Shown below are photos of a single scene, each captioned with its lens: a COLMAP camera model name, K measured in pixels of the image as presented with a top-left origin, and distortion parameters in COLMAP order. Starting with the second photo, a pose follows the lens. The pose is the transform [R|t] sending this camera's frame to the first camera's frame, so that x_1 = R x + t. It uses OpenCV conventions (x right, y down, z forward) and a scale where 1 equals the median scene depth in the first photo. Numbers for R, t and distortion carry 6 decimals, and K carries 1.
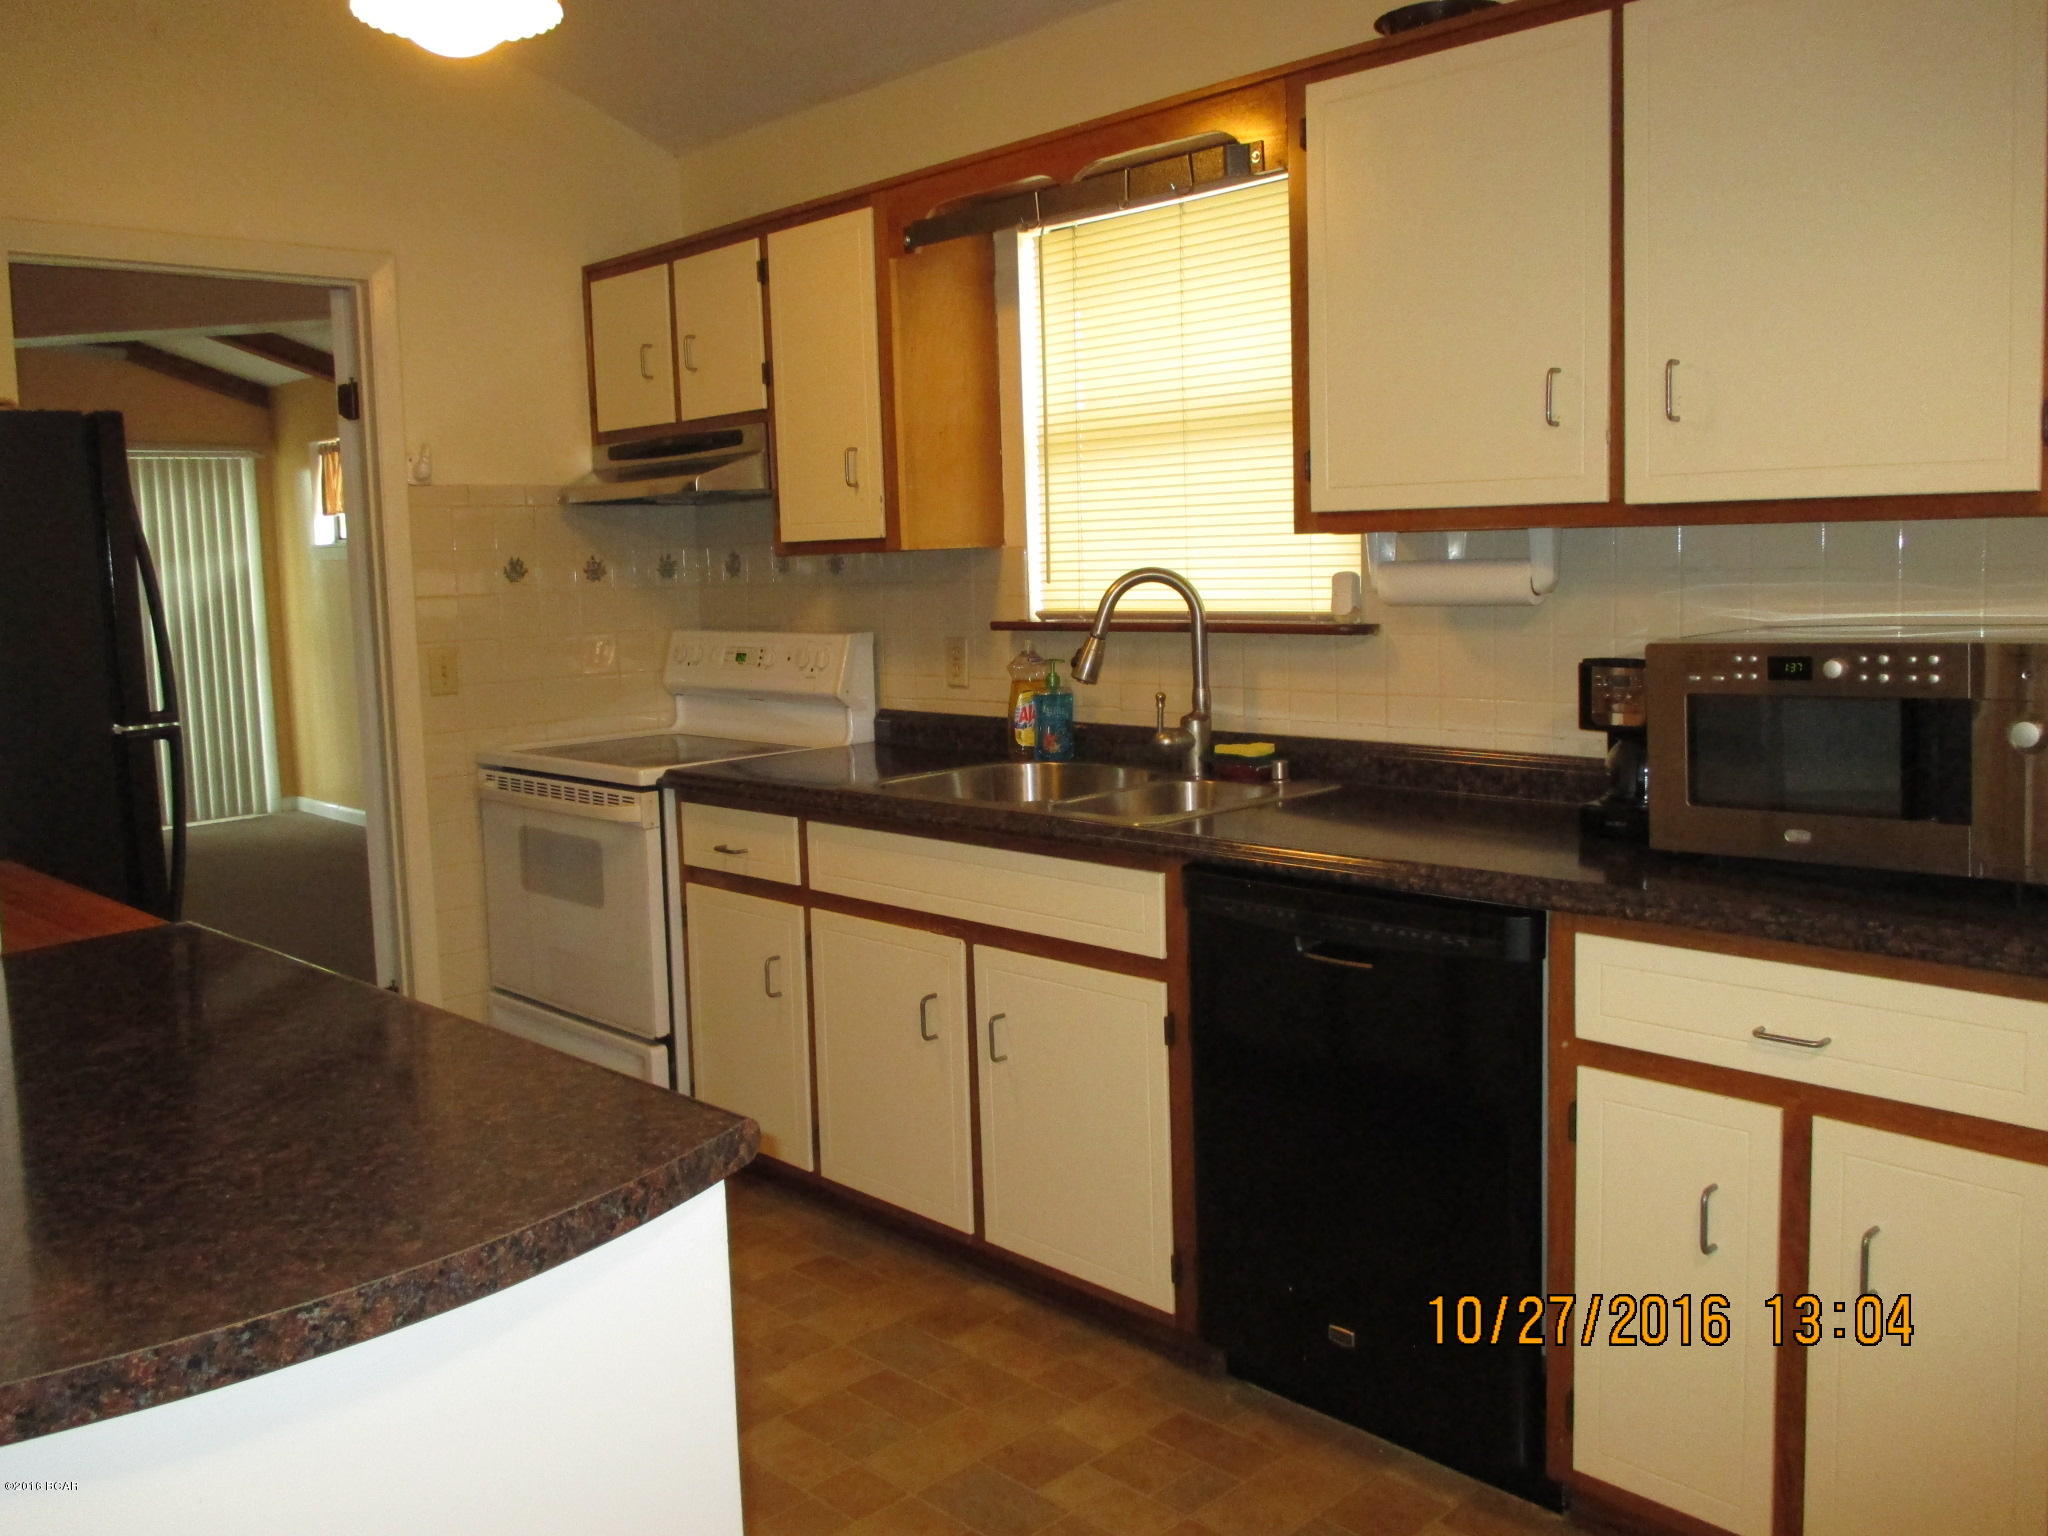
lens RADIAL K [[1737.9, 0, 1018.2], [0, 1737.9, 708.1], [0, 0, 1]] dist [-0.019309, 0.012610]
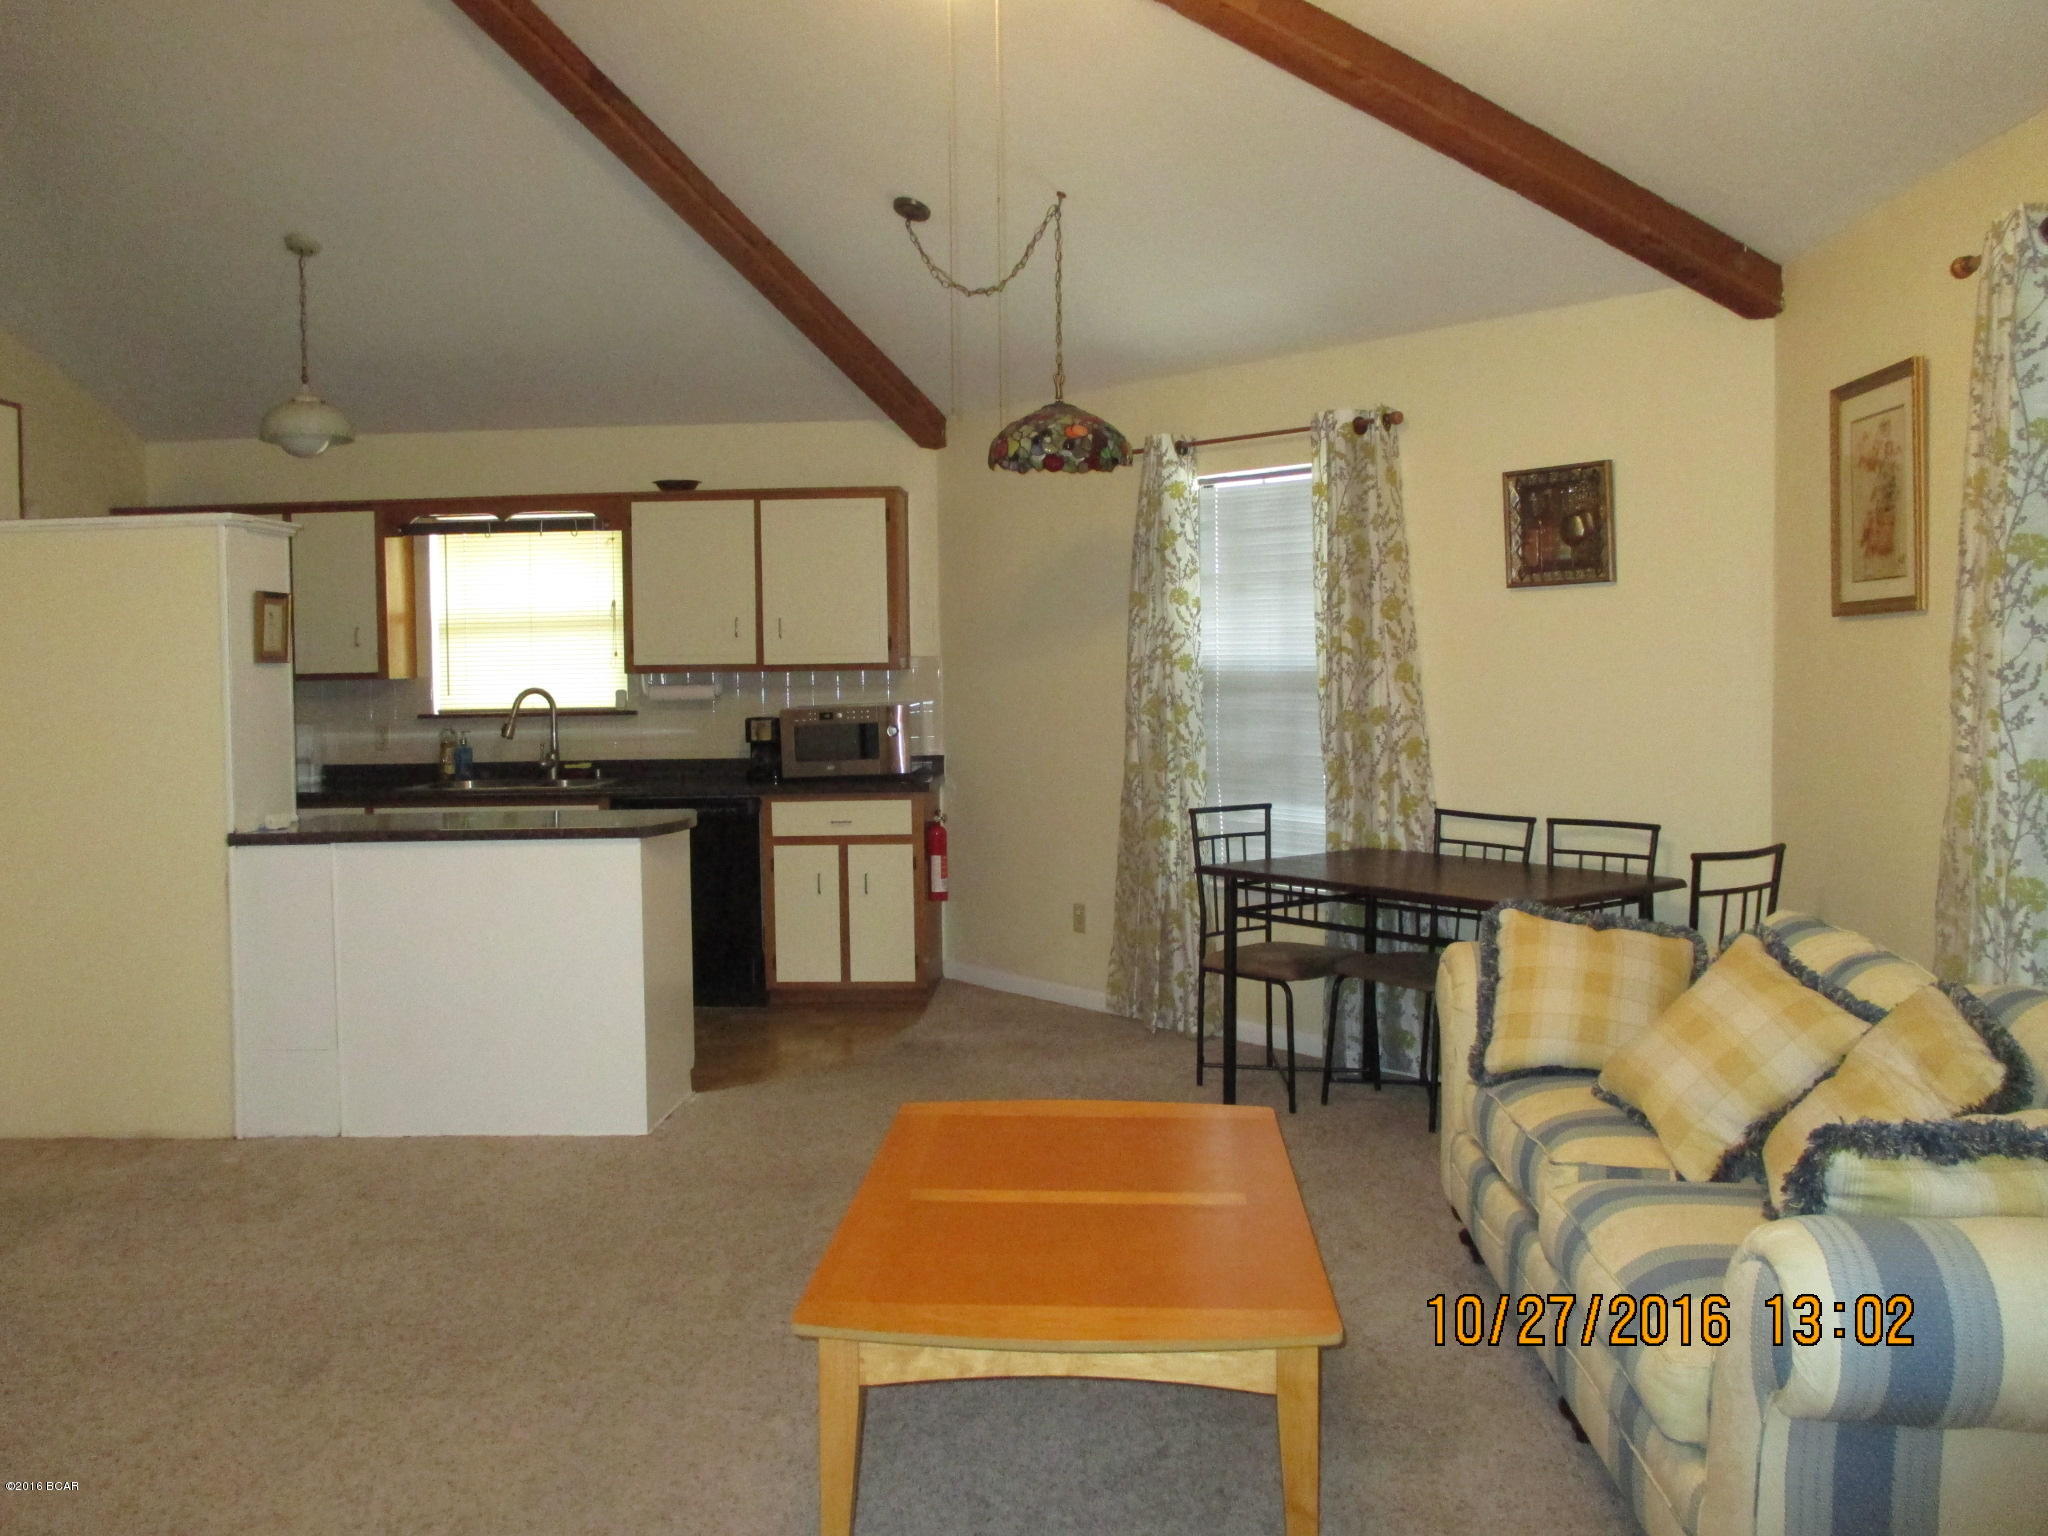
lens RADIAL K [[1737.9, 0, 1018.2], [0, 1737.9, 708.1], [0, 0, 1]] dist [-0.019309, 0.012610]
pose [[0.739107, -0.005700, 0.673563, -1.153918], [0.060738, 0.996455, -0.058215, 0.135447], [-0.670844, 0.083938, 0.736833, -1.279319]]
